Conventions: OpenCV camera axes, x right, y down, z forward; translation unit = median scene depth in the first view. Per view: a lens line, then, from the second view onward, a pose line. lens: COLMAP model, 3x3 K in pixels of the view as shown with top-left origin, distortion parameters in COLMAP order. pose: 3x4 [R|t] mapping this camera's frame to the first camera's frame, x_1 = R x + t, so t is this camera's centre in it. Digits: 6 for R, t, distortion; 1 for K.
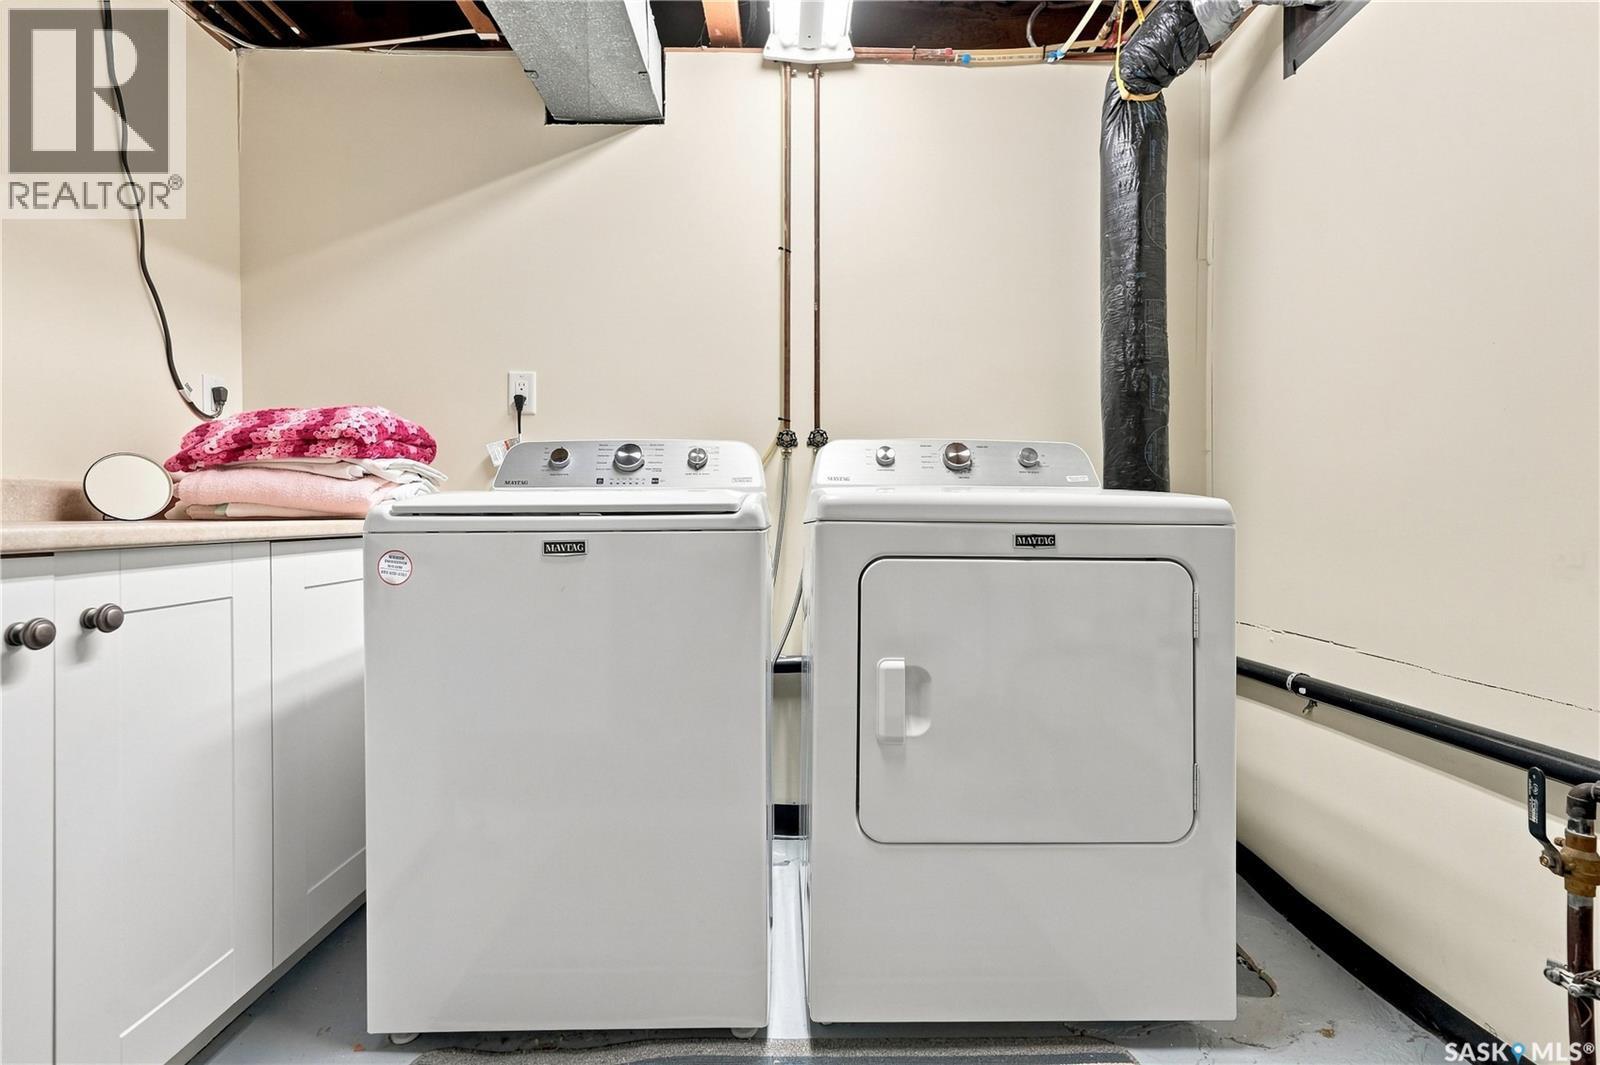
lens RADIAL K [[729.3, 0, 797.8], [0, 729.3, 520.0], [0, 0, 1]] dist [0.003040, 0.000187]
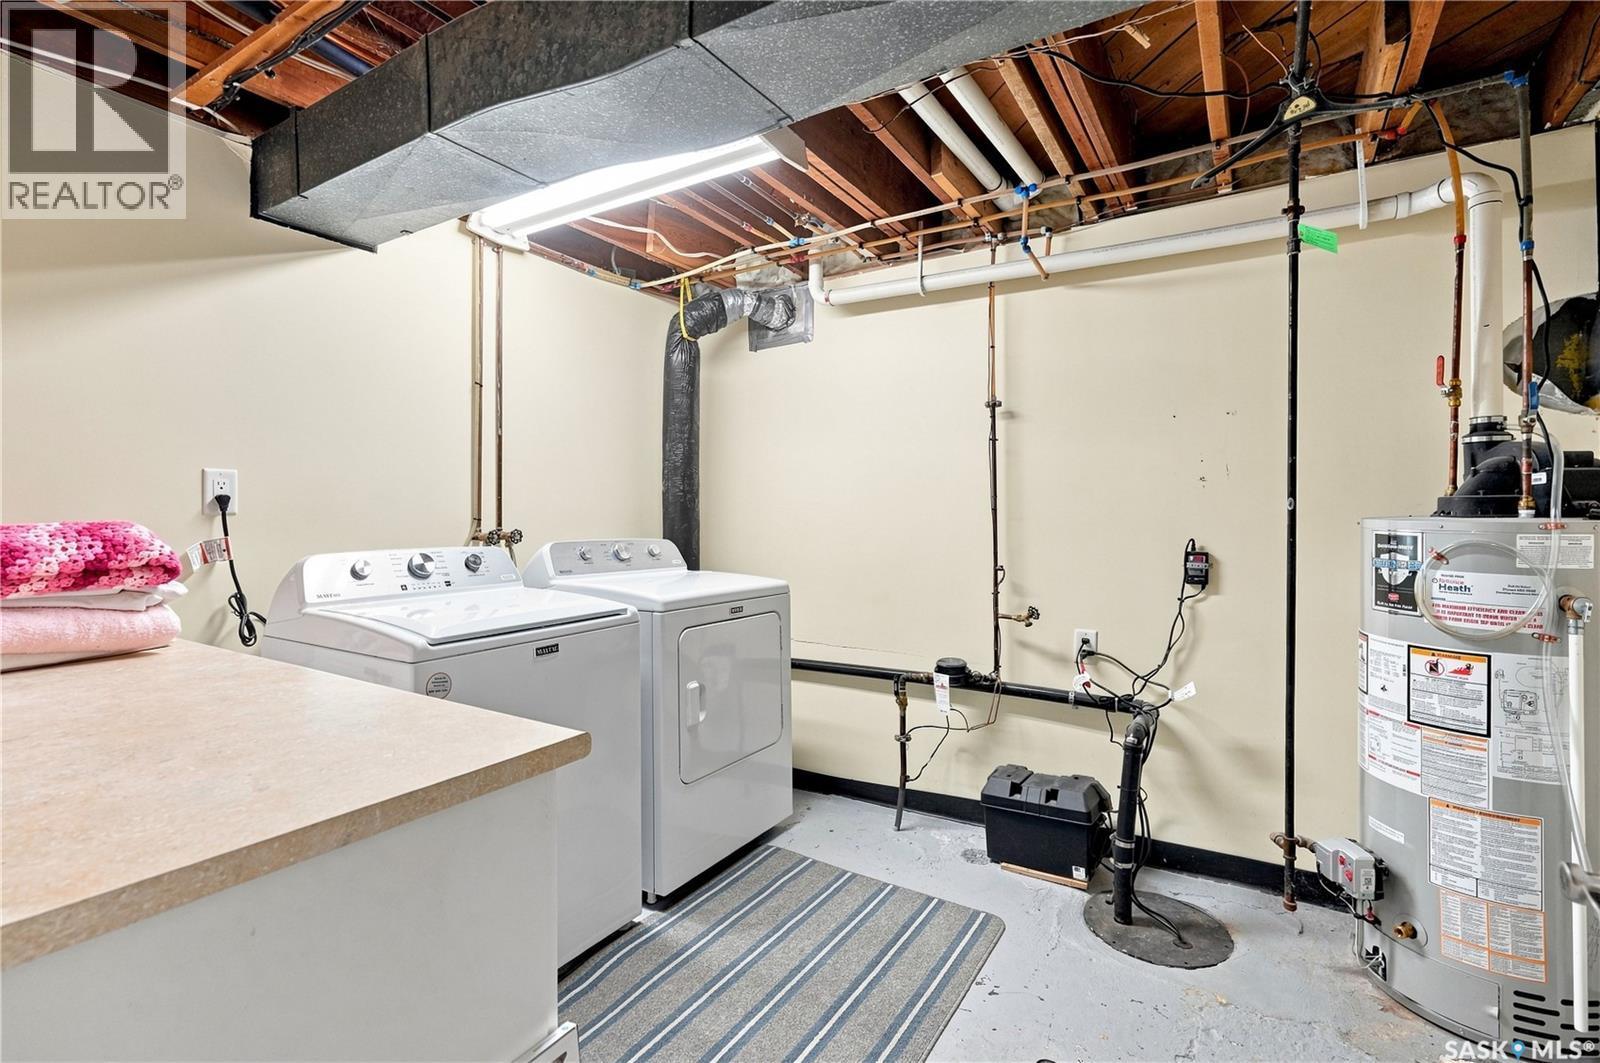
lens RADIAL K [[729.3, 0, 805.7], [0, 729.3, 522.8], [0, 0, 1]] dist [0.003040, 0.000187]
pose [[0.533950, -0.007878, 0.845479, -0.943555], [0.004667, 0.999969, 0.006370, -0.166199], [-0.845503, 0.000545, 0.533970, -0.170587]]
